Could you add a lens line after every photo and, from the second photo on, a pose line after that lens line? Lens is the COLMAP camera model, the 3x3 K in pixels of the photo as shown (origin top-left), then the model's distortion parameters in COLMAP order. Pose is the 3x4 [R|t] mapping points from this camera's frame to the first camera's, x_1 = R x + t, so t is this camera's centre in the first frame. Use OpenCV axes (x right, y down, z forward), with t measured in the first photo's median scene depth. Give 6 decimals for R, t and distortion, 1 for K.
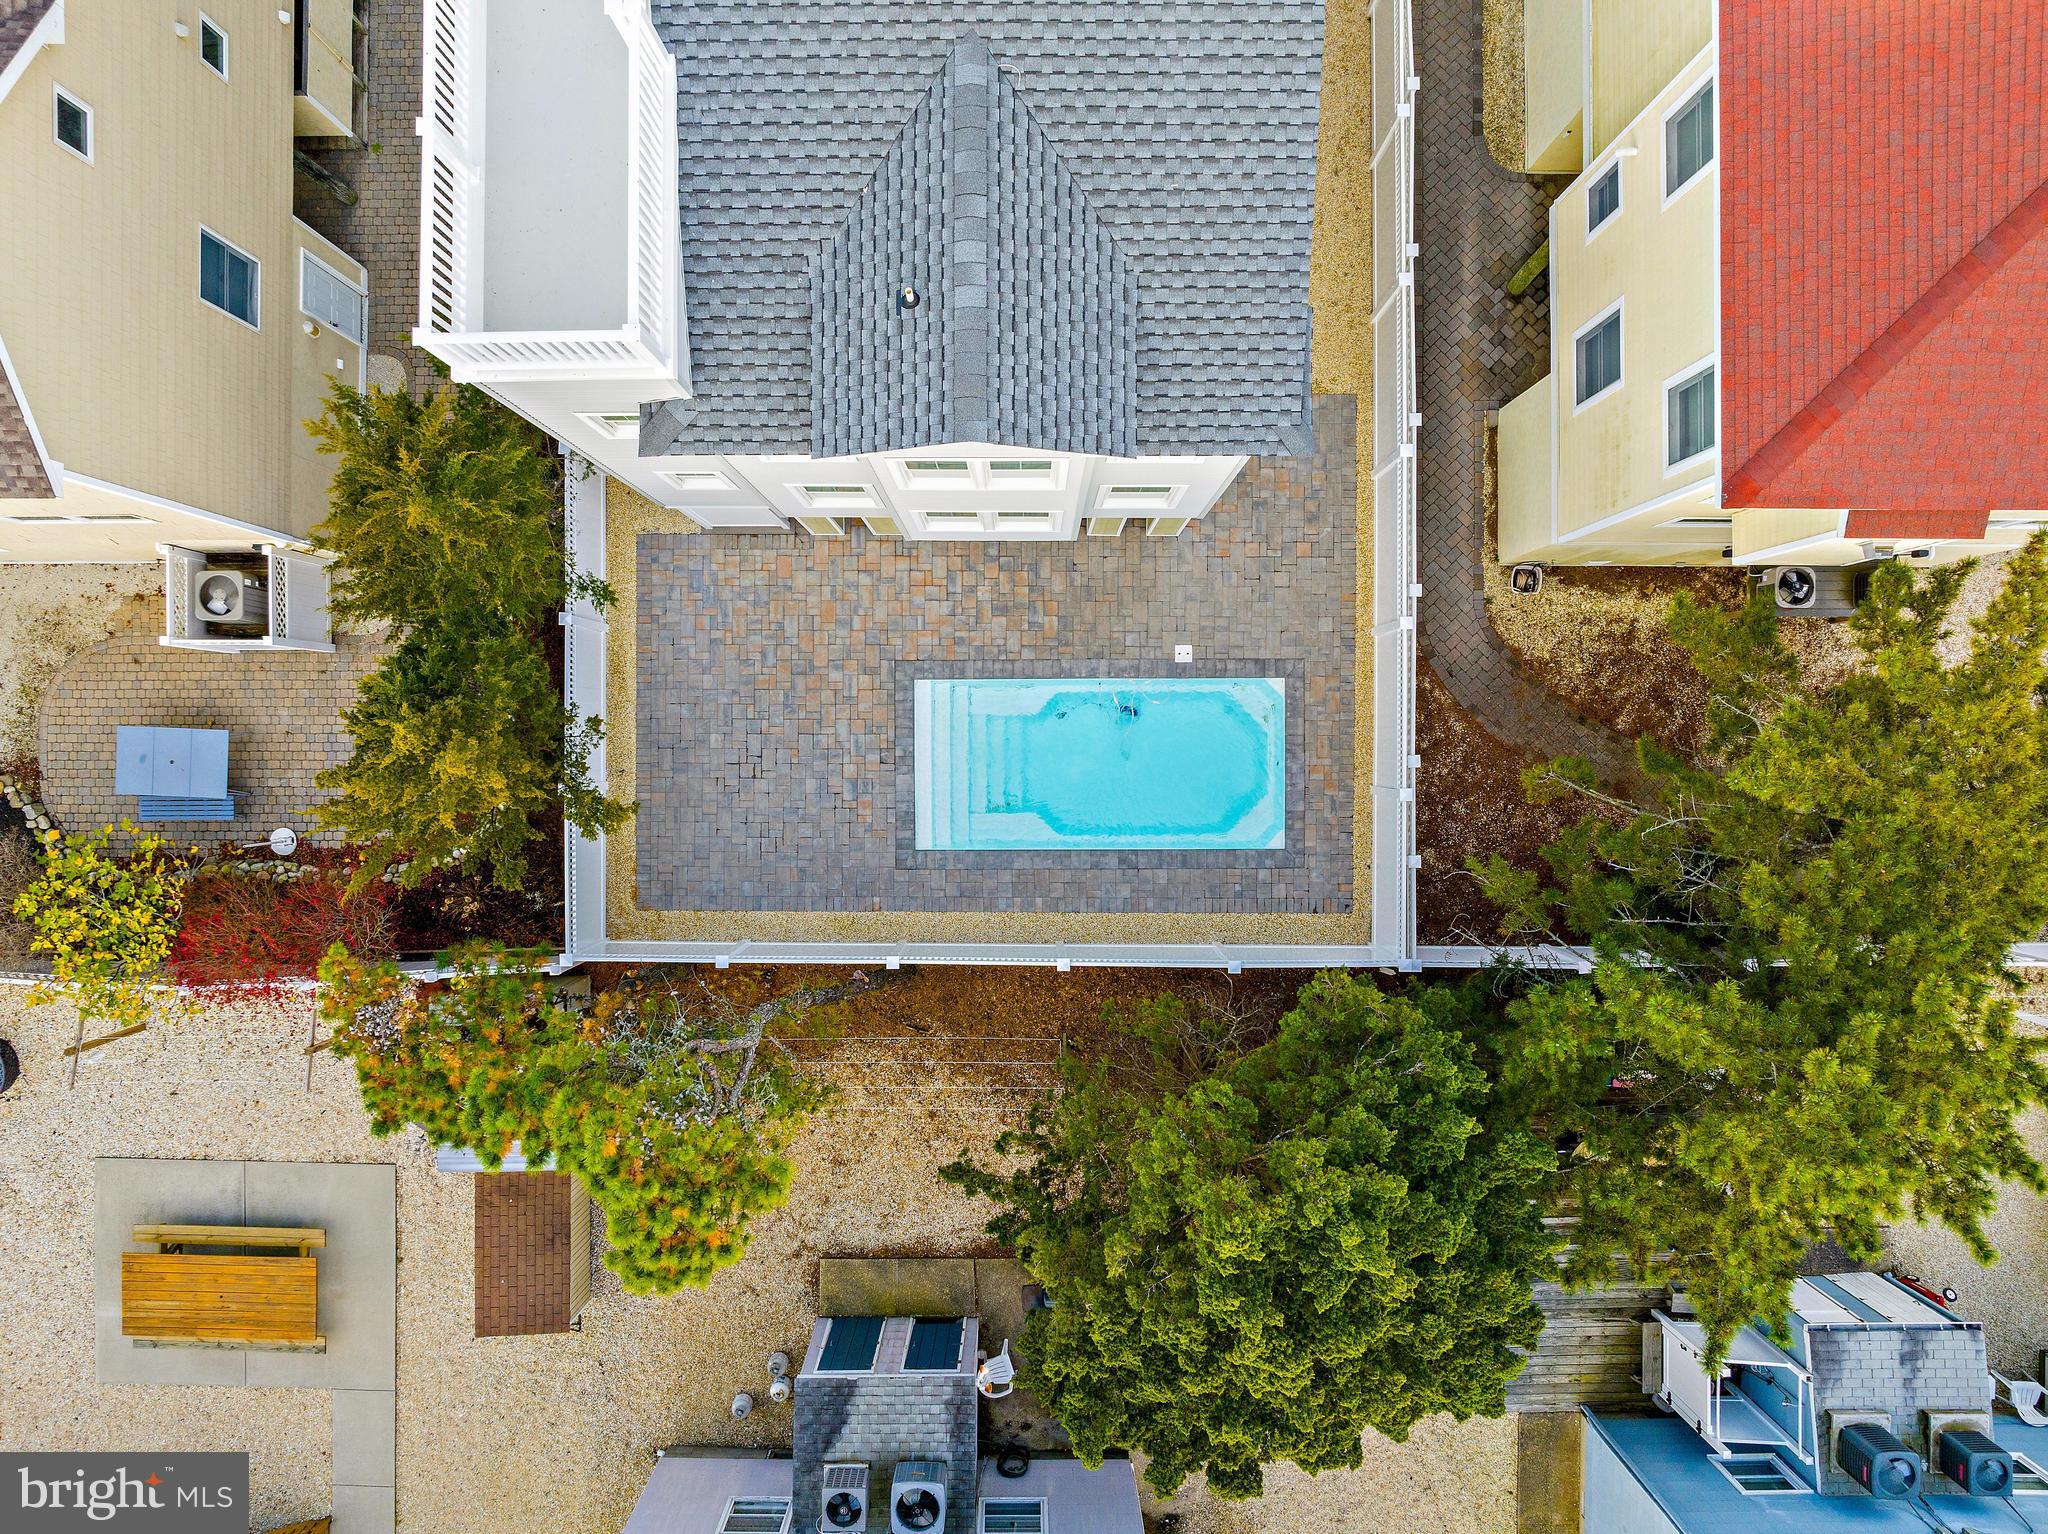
lens RADIAL K [[1476.8, 0, 1024.0], [0, 1476.8, 767.0], [0, 0, 1]] dist [-0.037638, 0.006016]
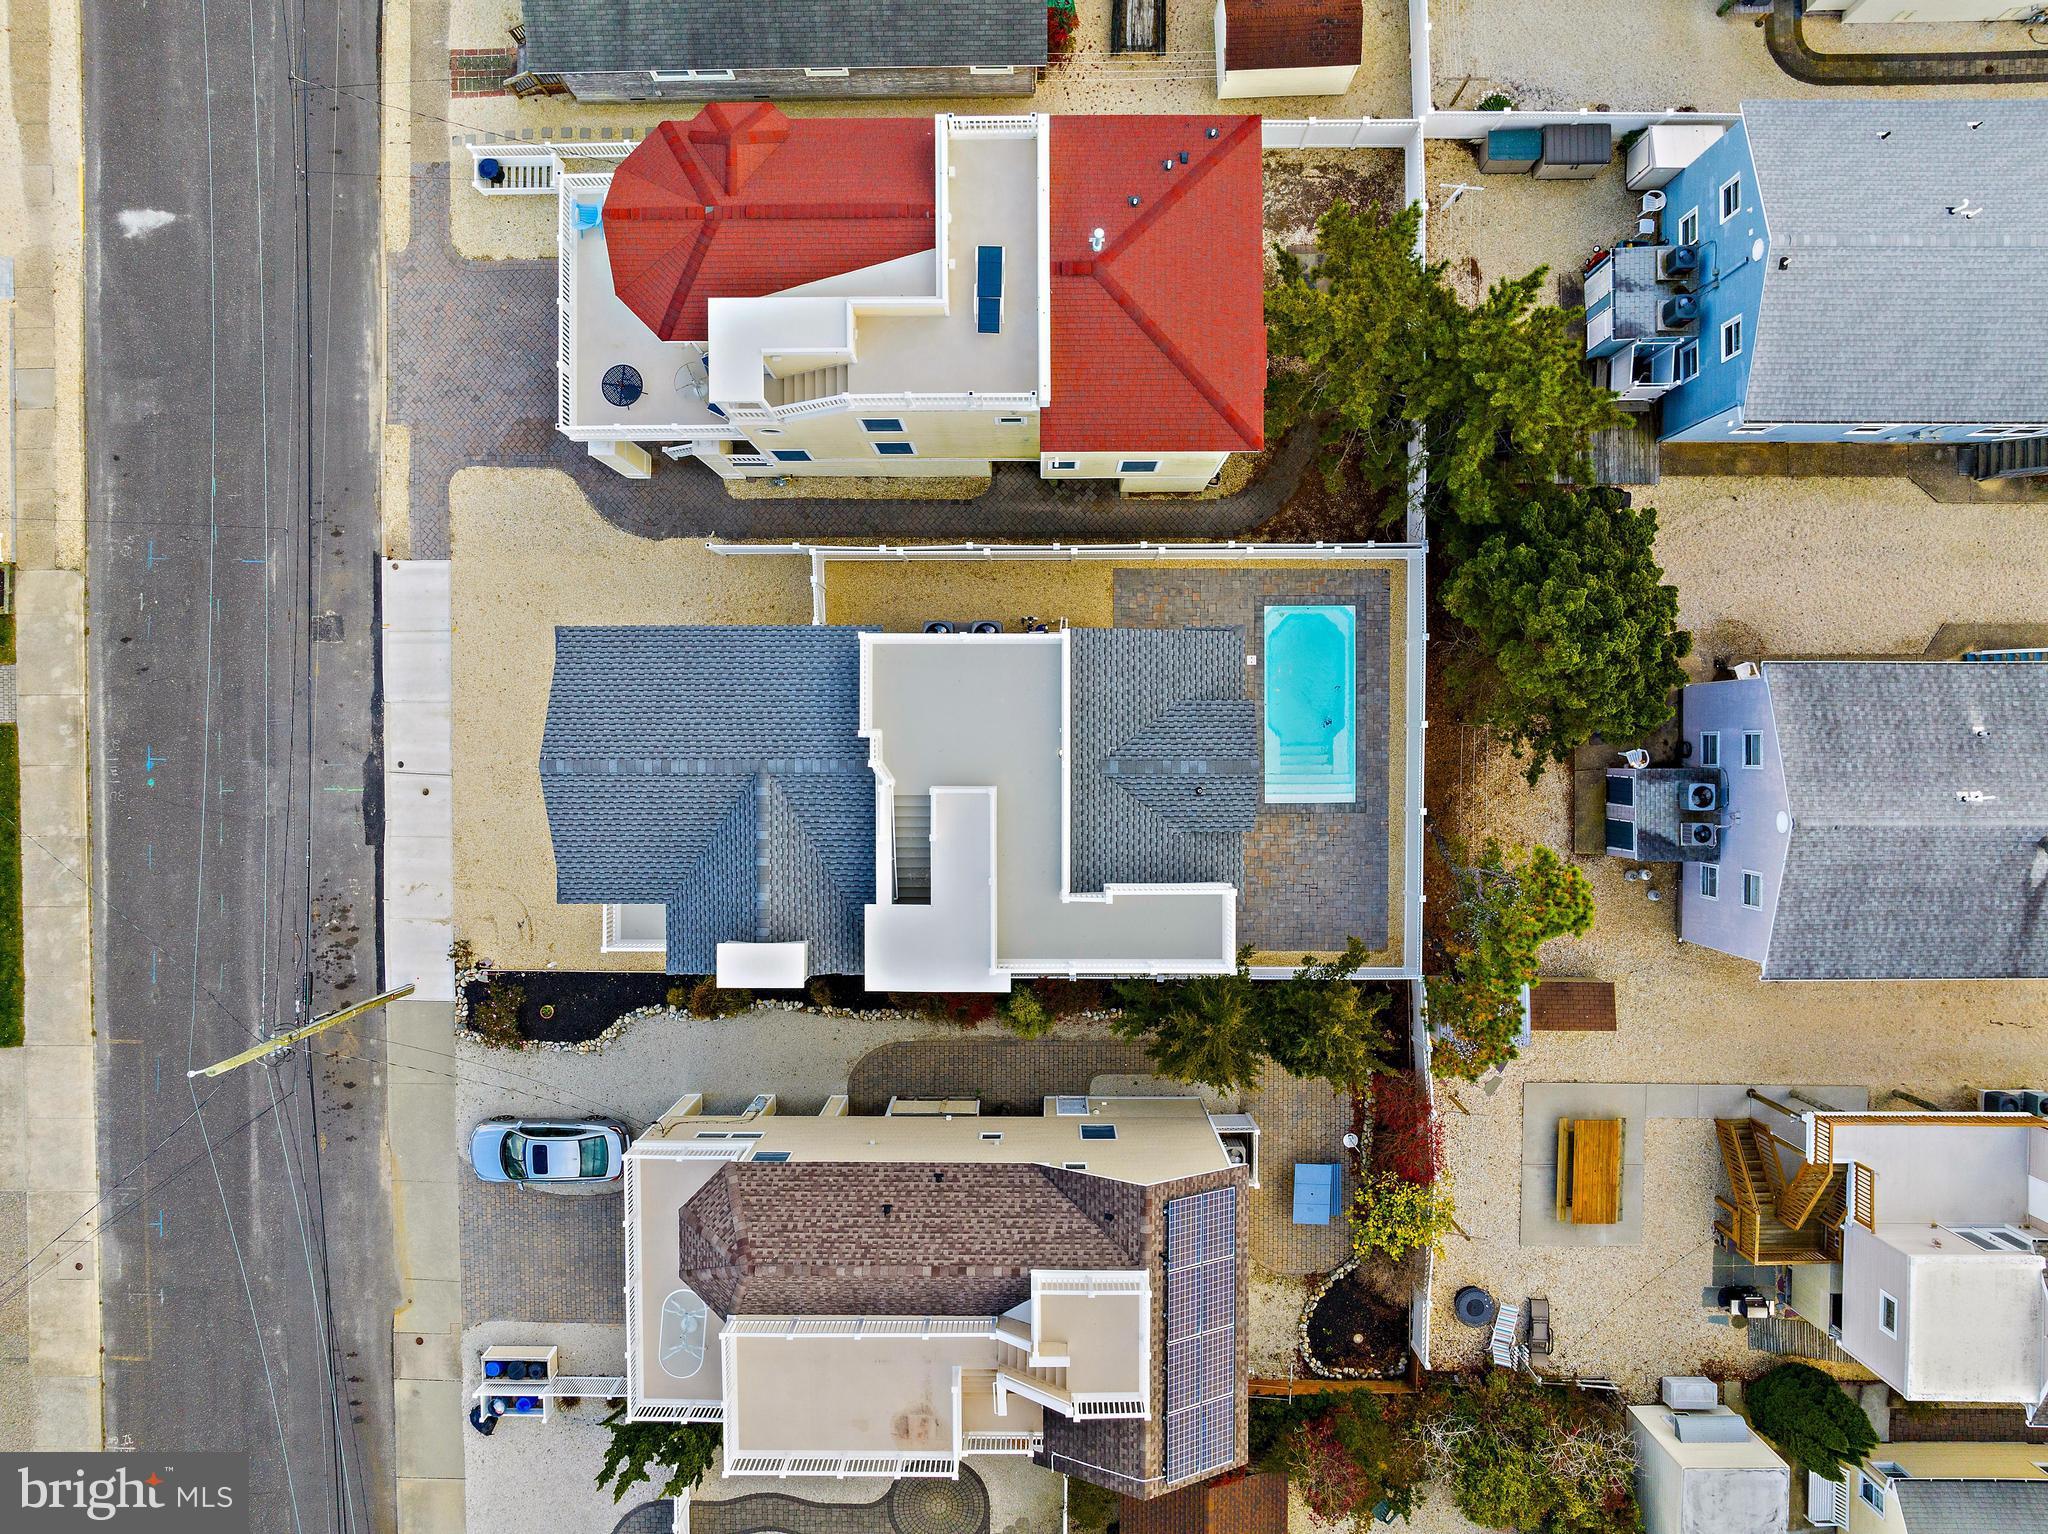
lens RADIAL K [[1476.8, 0, 1024.0], [0, 1476.8, 767.0], [0, 0, 1]] dist [-0.037638, 0.006016]
pose [[-0.003307, -0.999873, -0.015564, 0.002385], [0.999698, -0.002927, -0.024399, -0.348224], [0.024350, -0.015640, 0.999581, -0.962531]]
